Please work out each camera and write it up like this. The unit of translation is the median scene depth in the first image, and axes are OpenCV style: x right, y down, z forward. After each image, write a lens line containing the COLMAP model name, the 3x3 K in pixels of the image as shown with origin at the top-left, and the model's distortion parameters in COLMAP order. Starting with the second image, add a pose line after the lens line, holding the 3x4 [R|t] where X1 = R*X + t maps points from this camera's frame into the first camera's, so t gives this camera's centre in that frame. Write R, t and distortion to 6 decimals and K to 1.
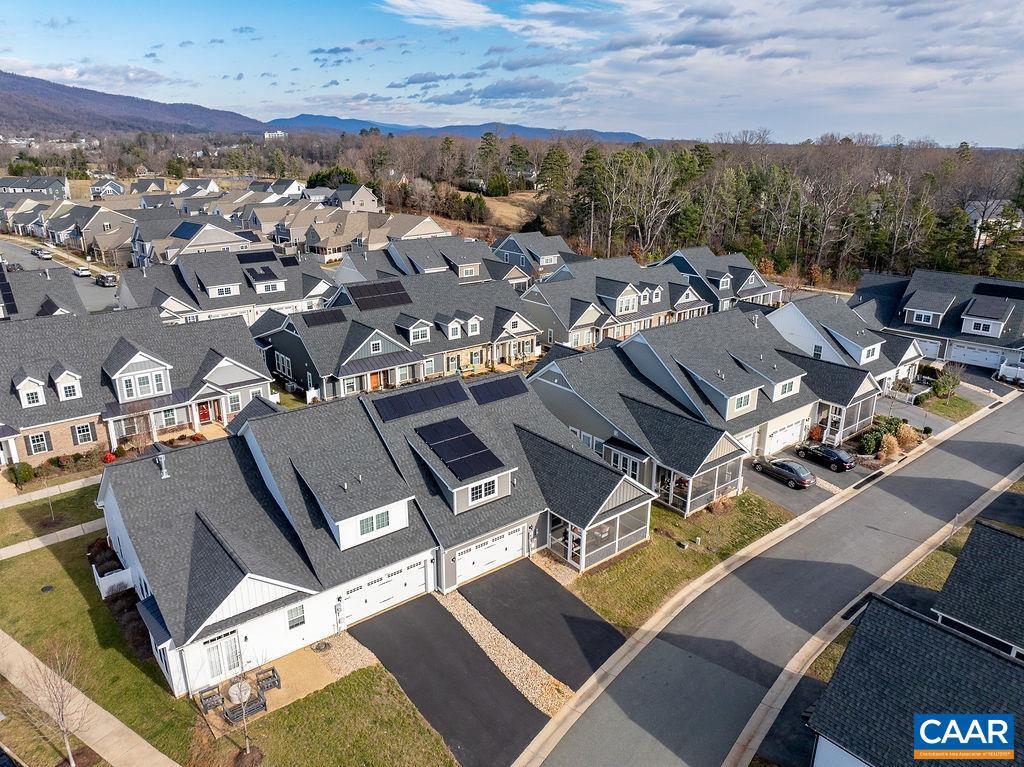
lens RADIAL K [[714.0, 0, 512.0], [0, 714.0, 383.5], [0, 0, 1]] dist [-0.029963, -0.006474]
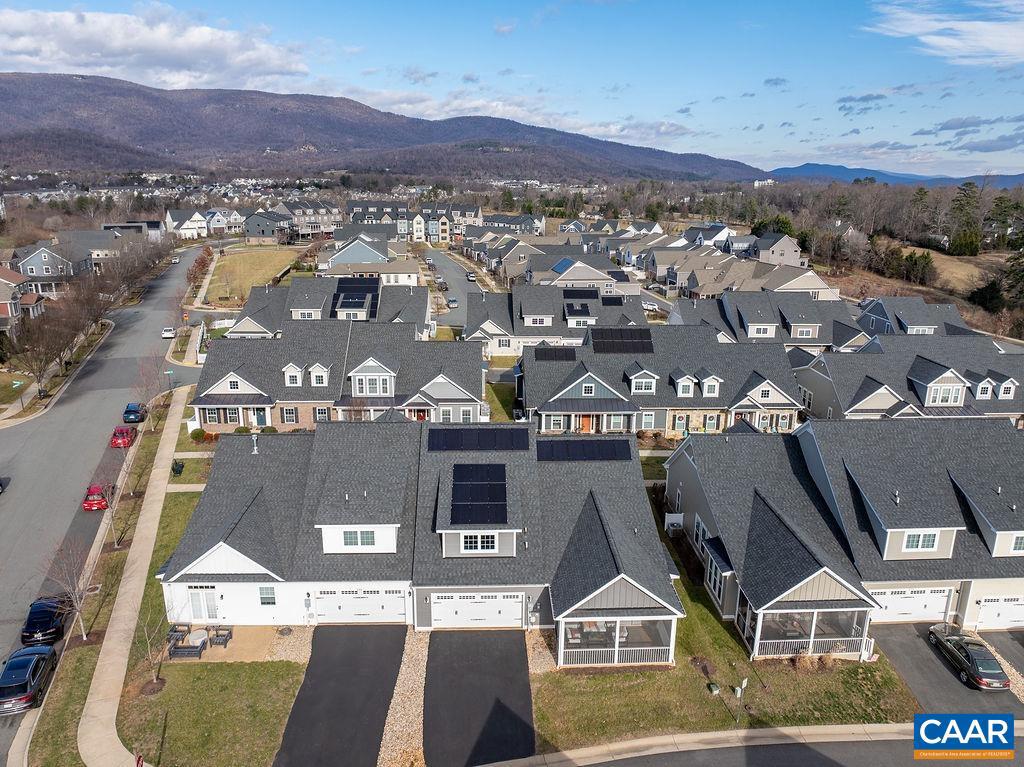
lens RADIAL K [[714.0, 0, 512.0], [0, 714.0, 383.5], [0, 0, 1]] dist [-0.029963, -0.006474]
pose [[0.798882, 0.159761, -0.579882, 0.377753], [-0.195733, 0.980657, 0.000523, -0.049762], [0.568749, 0.113084, 0.814700, 0.161210]]
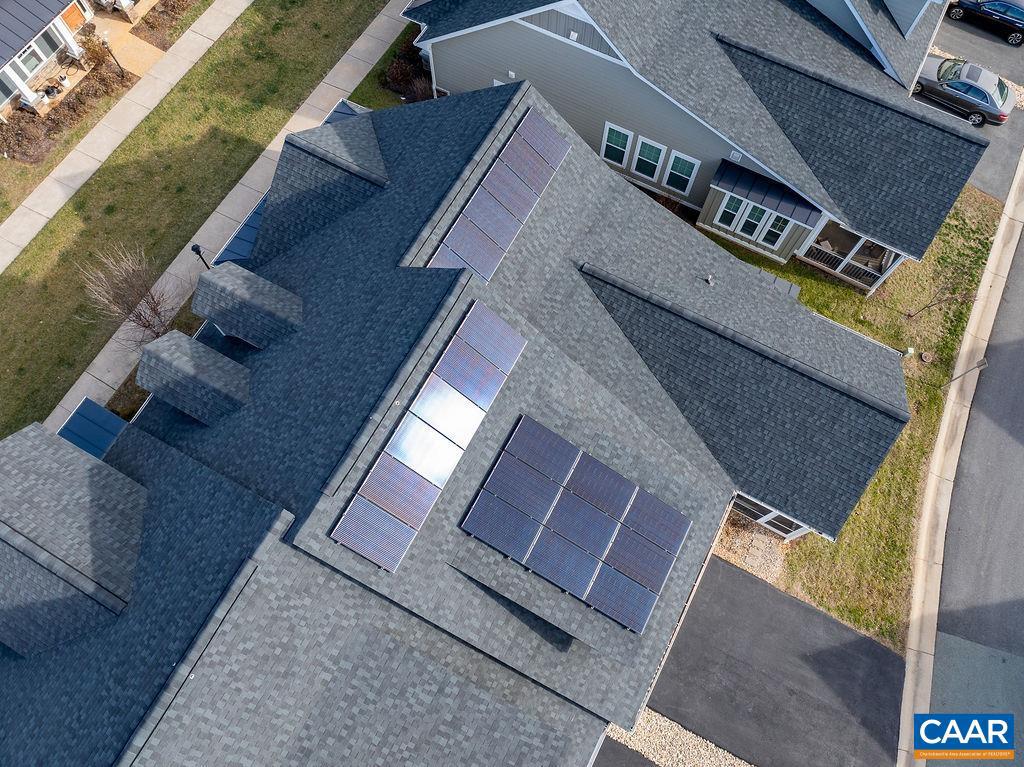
lens RADIAL K [[714.0, 0, 512.0], [0, 714.0, 383.5], [0, 0, 1]] dist [-0.029963, -0.006474]
pose [[0.923653, -0.359503, 0.132750, -0.101500], [0.127432, 0.614806, 0.778315, -0.209189], [-0.361422, -0.701977, 0.613680, 0.615818]]
